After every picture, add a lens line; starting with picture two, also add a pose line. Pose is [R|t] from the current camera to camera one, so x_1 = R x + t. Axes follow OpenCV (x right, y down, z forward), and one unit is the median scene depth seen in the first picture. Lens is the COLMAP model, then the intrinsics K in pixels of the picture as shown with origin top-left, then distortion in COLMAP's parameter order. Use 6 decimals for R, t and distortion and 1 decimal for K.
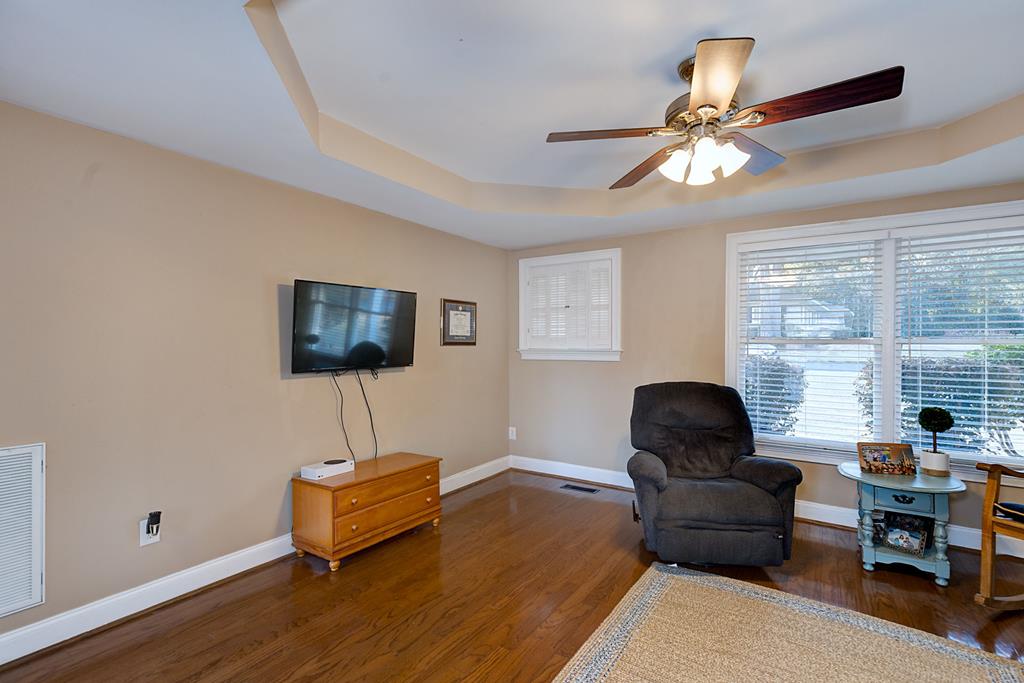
lens RADIAL K [[460.0, 0, 501.7], [0, 460.0, 343.8], [0, 0, 1]] dist [0.004193, -0.000894]
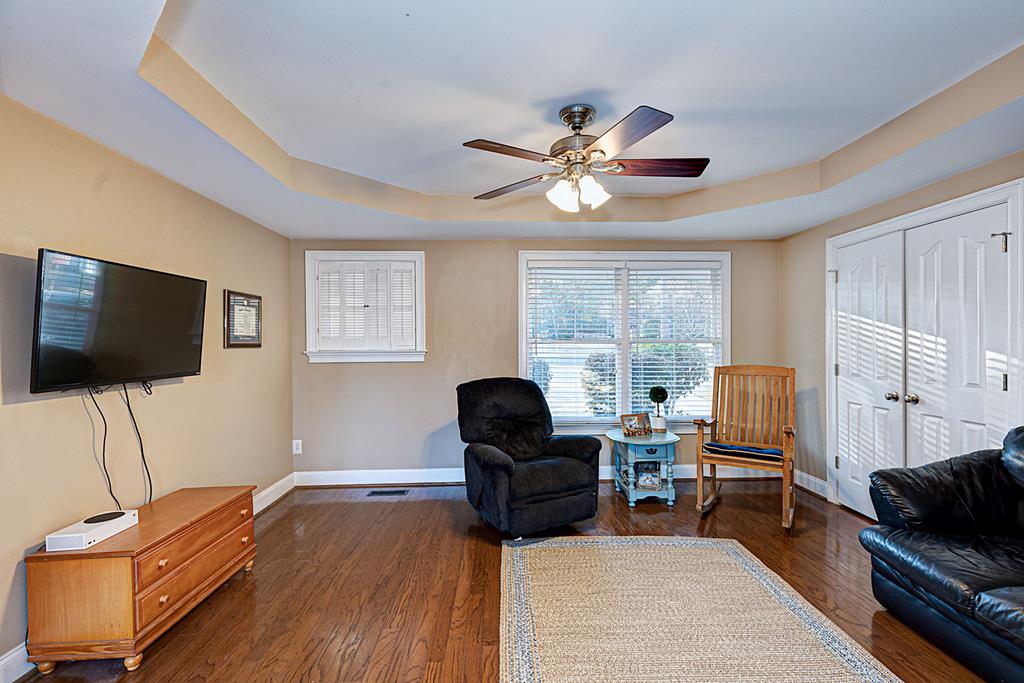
lens RADIAL K [[460.0, 0, 502.4], [0, 460.0, 342.8], [0, 0, 1]] dist [0.004193, -0.000894]
pose [[0.813344, -0.004612, 0.581765, -0.281703], [0.007249, 0.999971, -0.002207, -0.000488], [-0.581738, 0.006013, 0.813354, 0.086270]]
